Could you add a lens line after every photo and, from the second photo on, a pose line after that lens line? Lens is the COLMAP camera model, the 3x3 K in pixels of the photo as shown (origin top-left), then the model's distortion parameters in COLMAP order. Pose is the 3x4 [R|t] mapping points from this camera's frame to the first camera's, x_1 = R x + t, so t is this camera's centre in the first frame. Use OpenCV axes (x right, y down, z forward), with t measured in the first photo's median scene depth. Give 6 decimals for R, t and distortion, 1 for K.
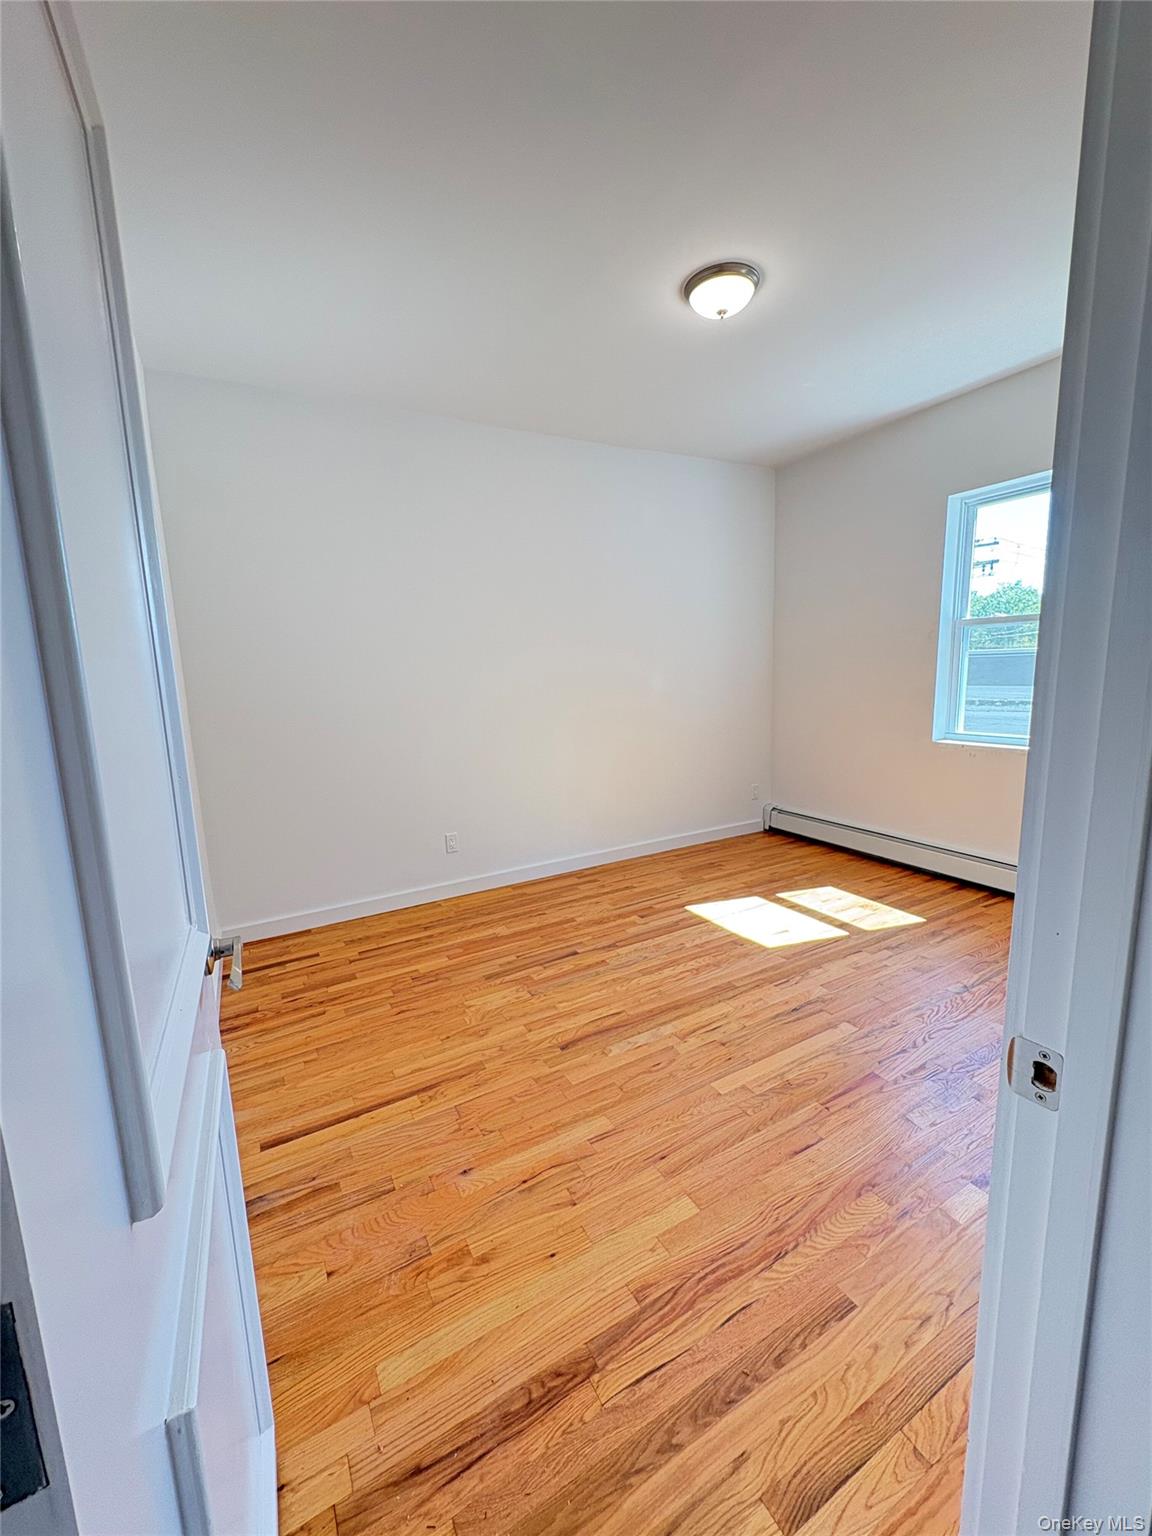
lens RADIAL K [[610.7, 0, 575.7], [0, 610.7, 766.3], [0, 0, 1]] dist [-0.001387, 0.000395]
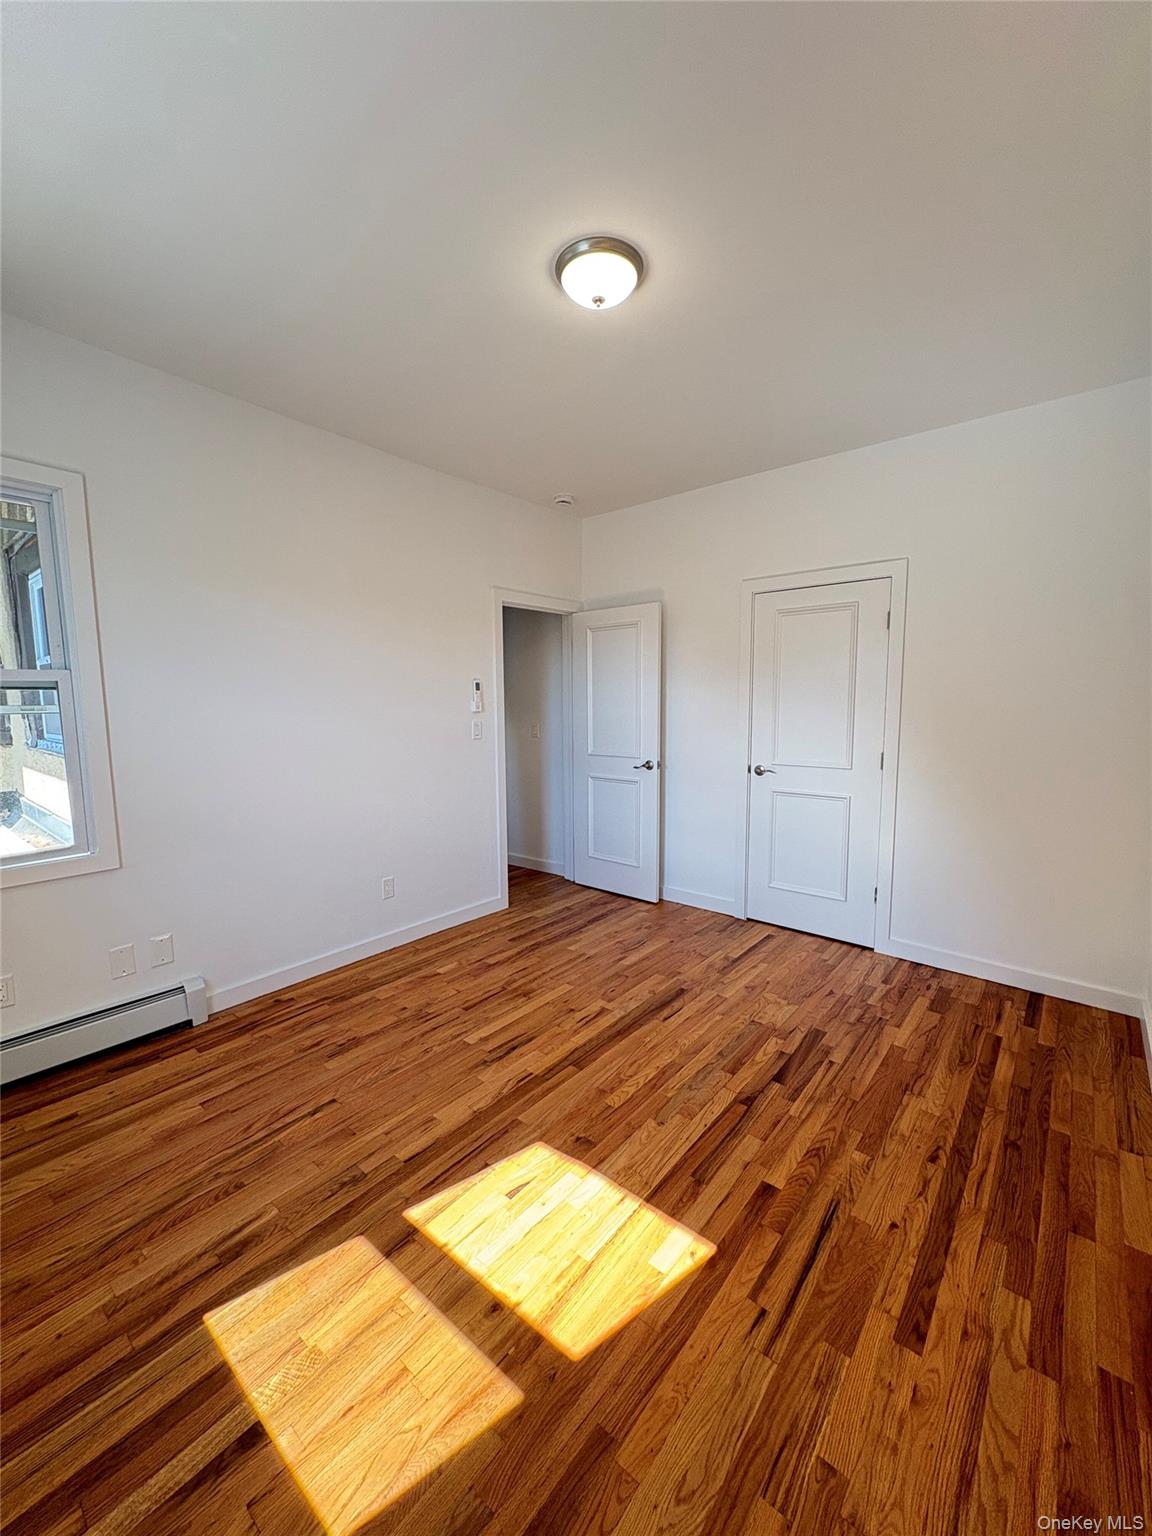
lens RADIAL K [[610.7, 0, 577.8], [0, 610.7, 769.8], [0, 0, 1]] dist [-0.001387, 0.000395]
pose [[-0.930848, 0.077704, -0.357049, 0.515844], [-0.022186, 0.963307, 0.267484, -0.295809], [0.364733, 0.256908, -0.894968, 1.609136]]
